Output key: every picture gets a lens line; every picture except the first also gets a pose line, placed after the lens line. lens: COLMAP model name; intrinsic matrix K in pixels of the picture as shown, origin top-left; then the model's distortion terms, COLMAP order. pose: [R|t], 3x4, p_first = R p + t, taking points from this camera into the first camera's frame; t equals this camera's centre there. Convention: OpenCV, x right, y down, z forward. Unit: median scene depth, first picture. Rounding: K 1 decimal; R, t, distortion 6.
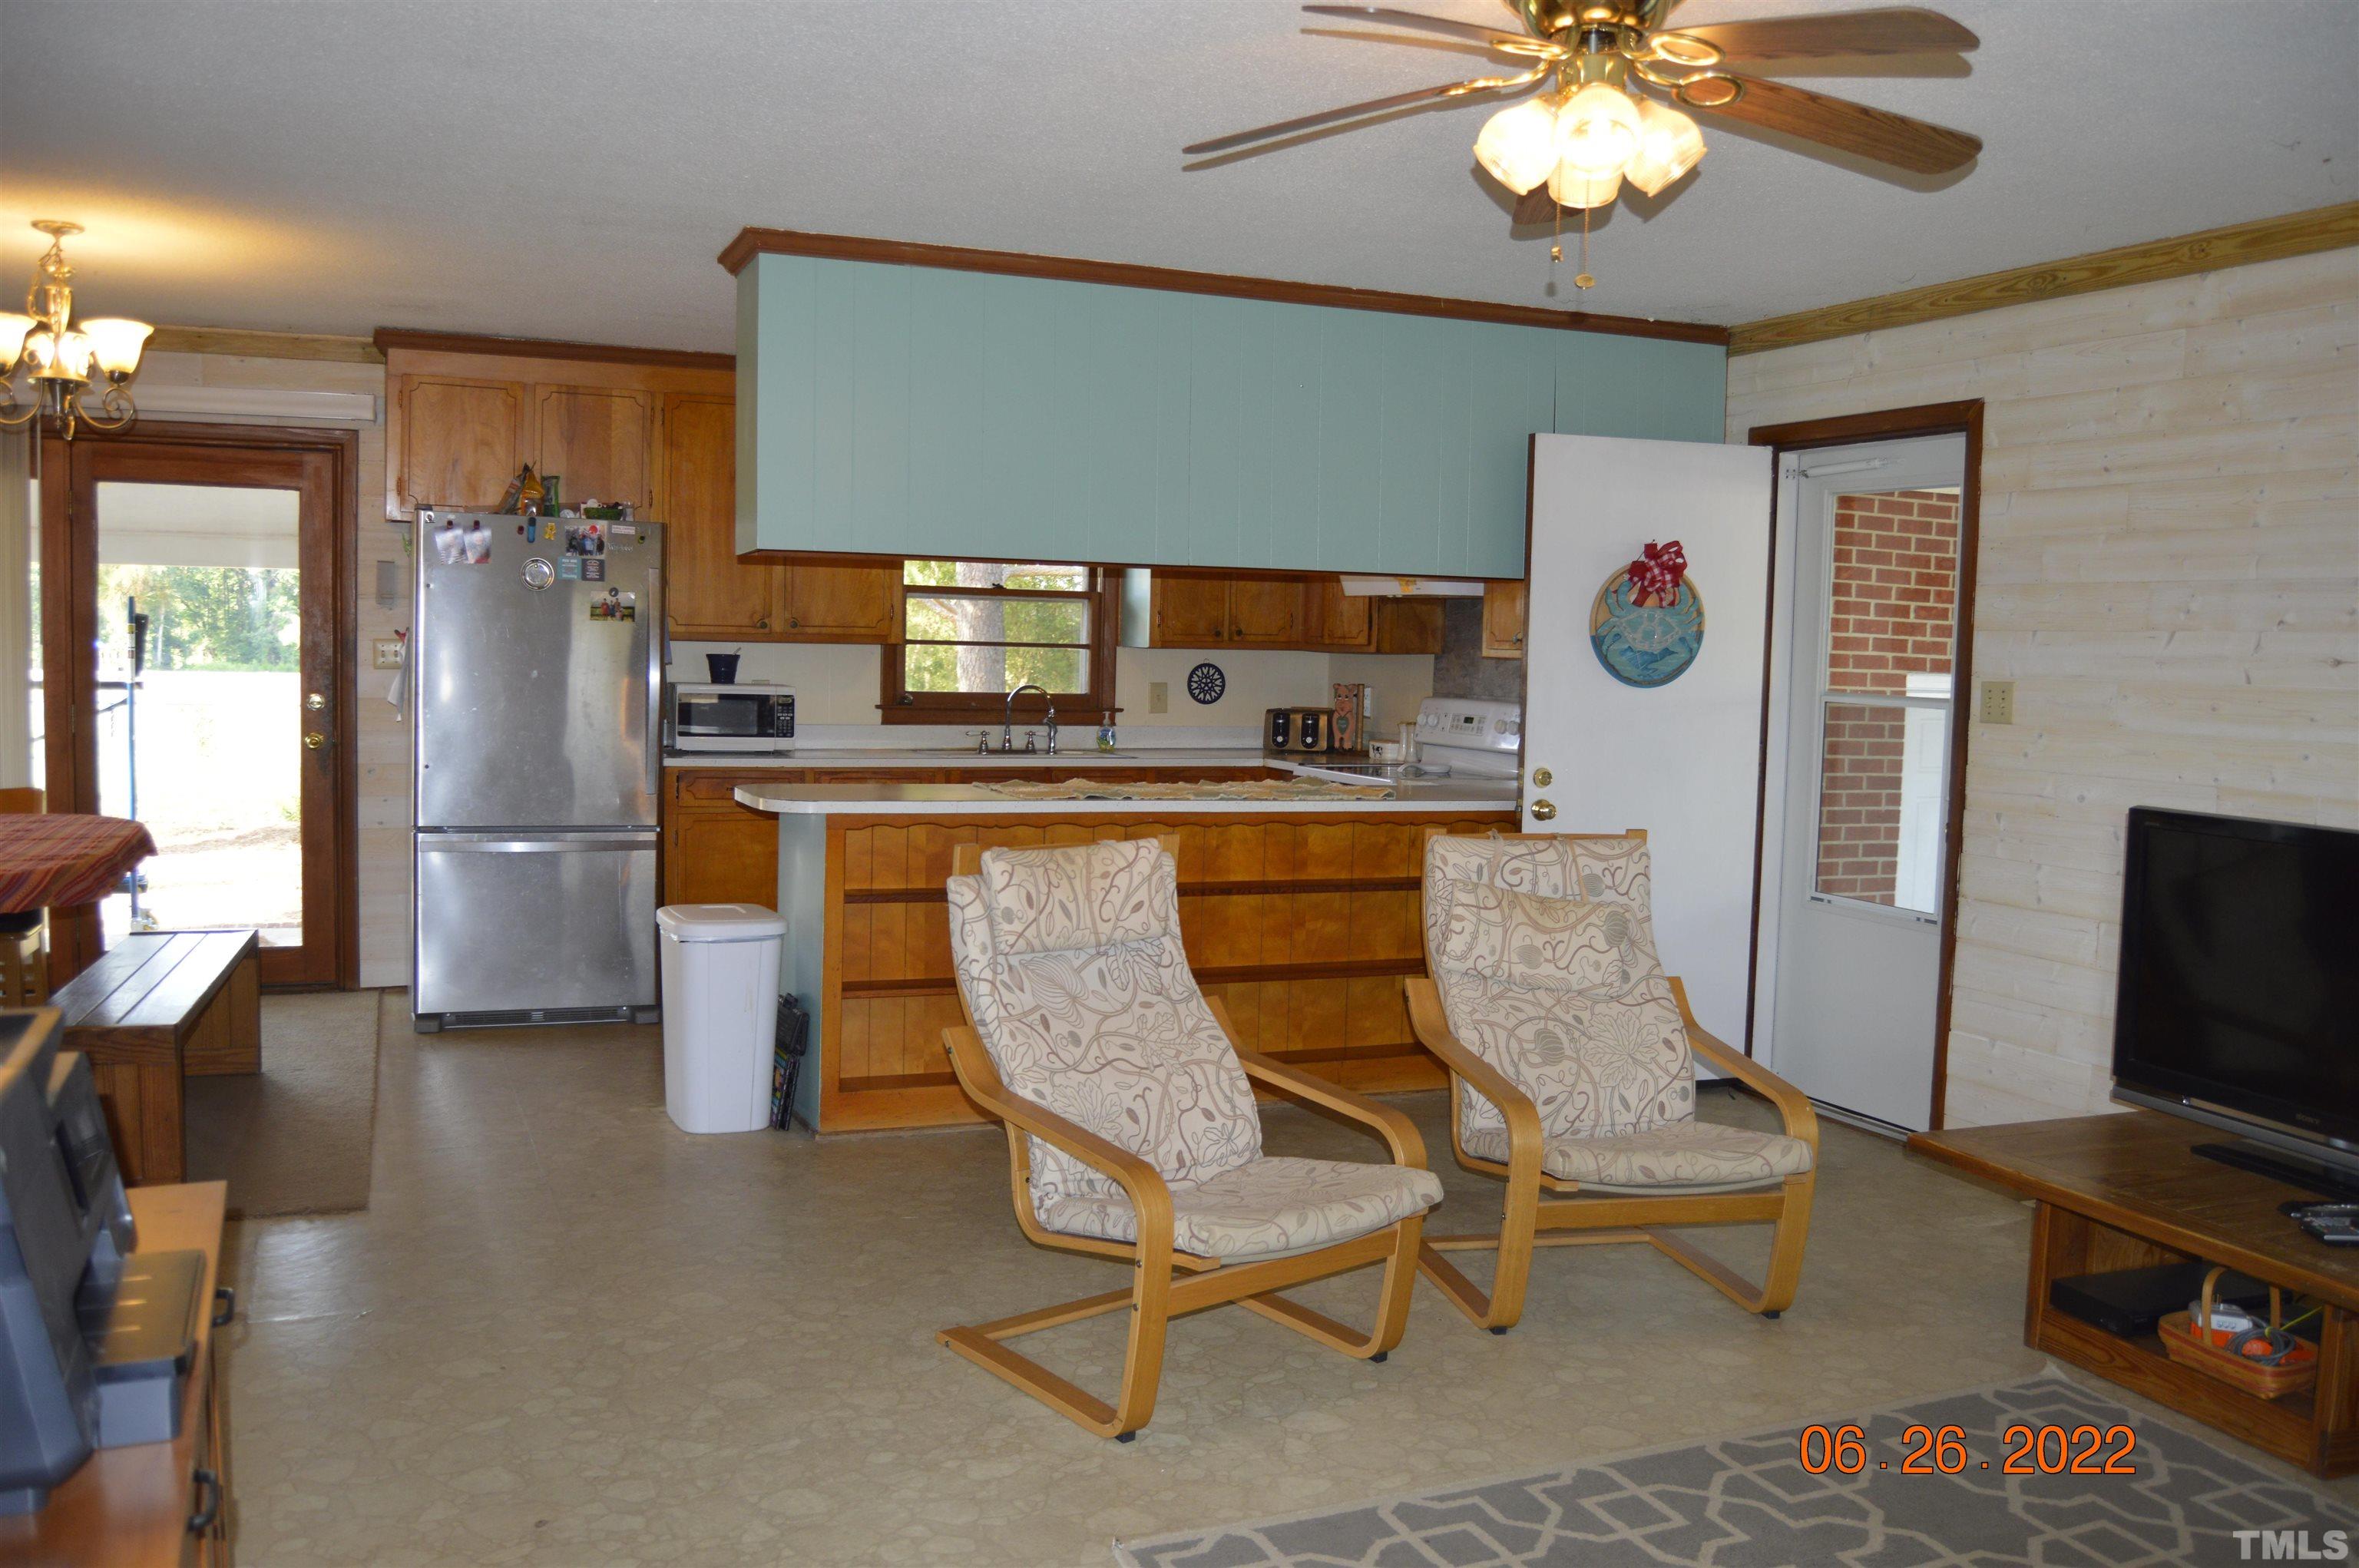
lens RADIAL K [[1831.9, 0, 1179.5], [0, 1831.9, 784.0], [0, 0, 1]] dist [-0.000758, -0.001073]
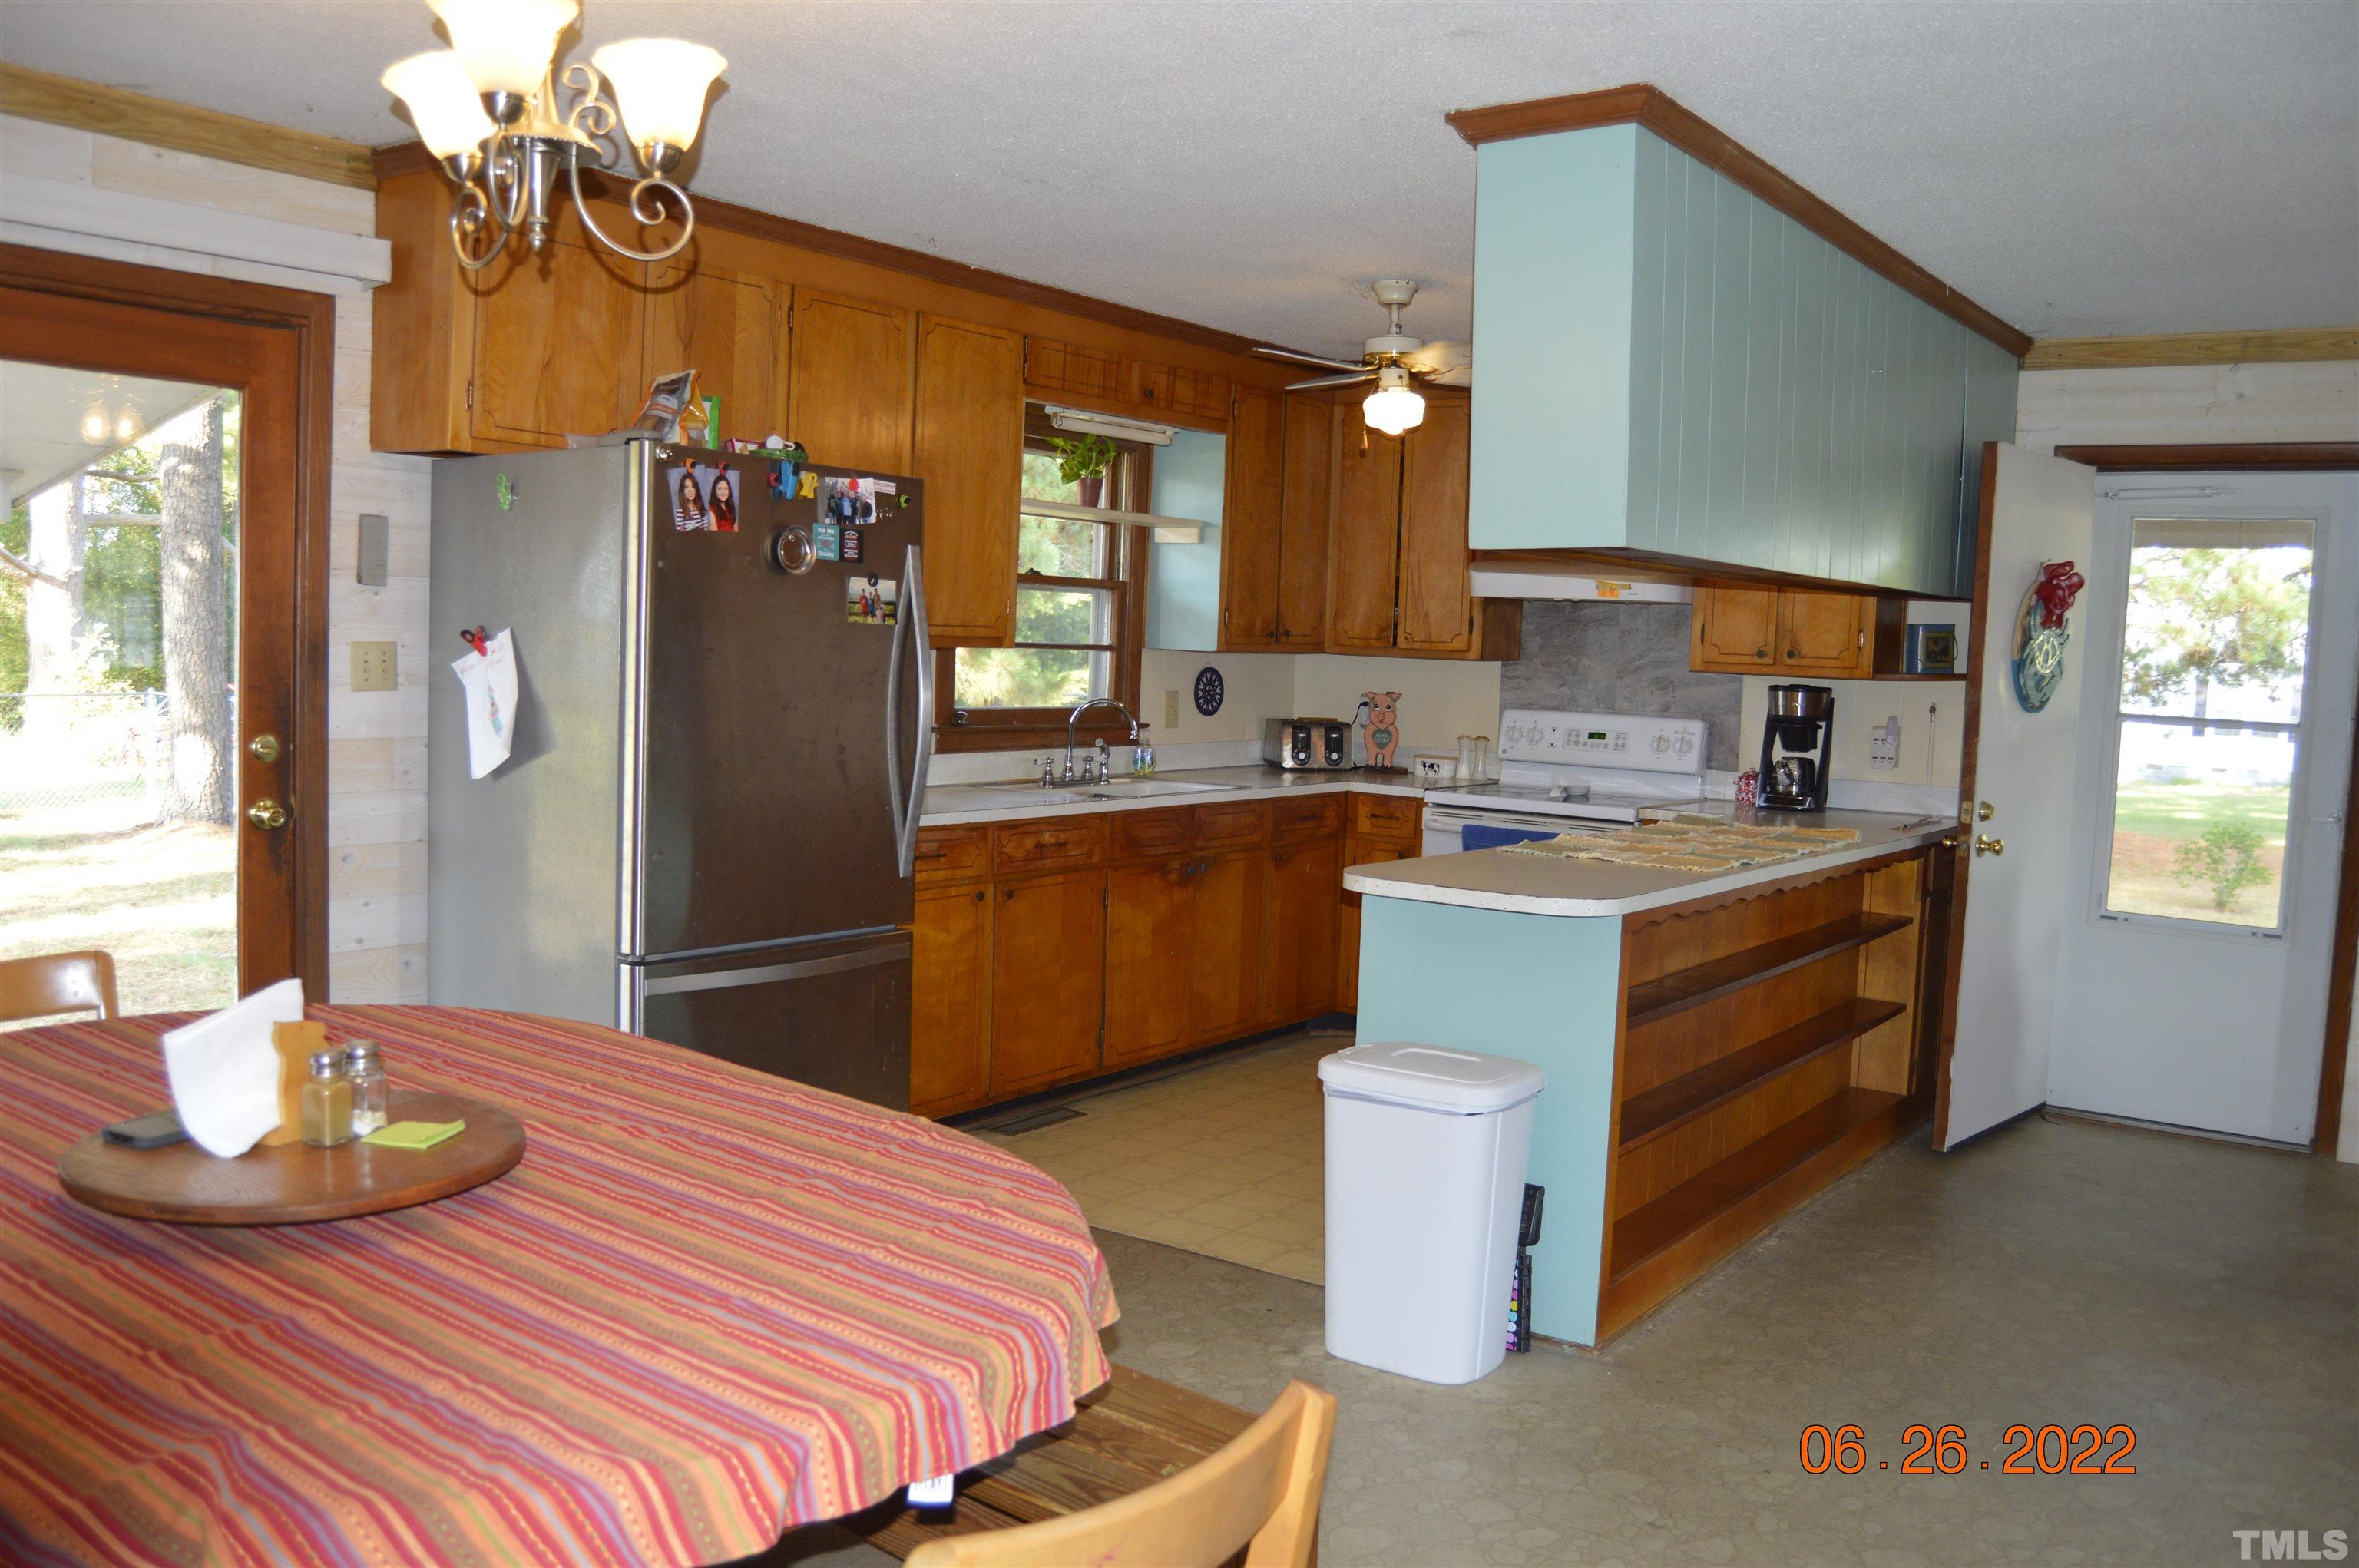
lens RADIAL K [[1838.0, 0, 1179.5], [0, 1838.0, 784.0], [0, 0, 1]] dist [-0.006012, -0.003032]
pose [[0.859251, -0.032625, 0.510512, -0.509546], [0.021190, 0.999378, 0.028202, -0.042773], [-0.511115, -0.013415, 0.859408, 0.330061]]
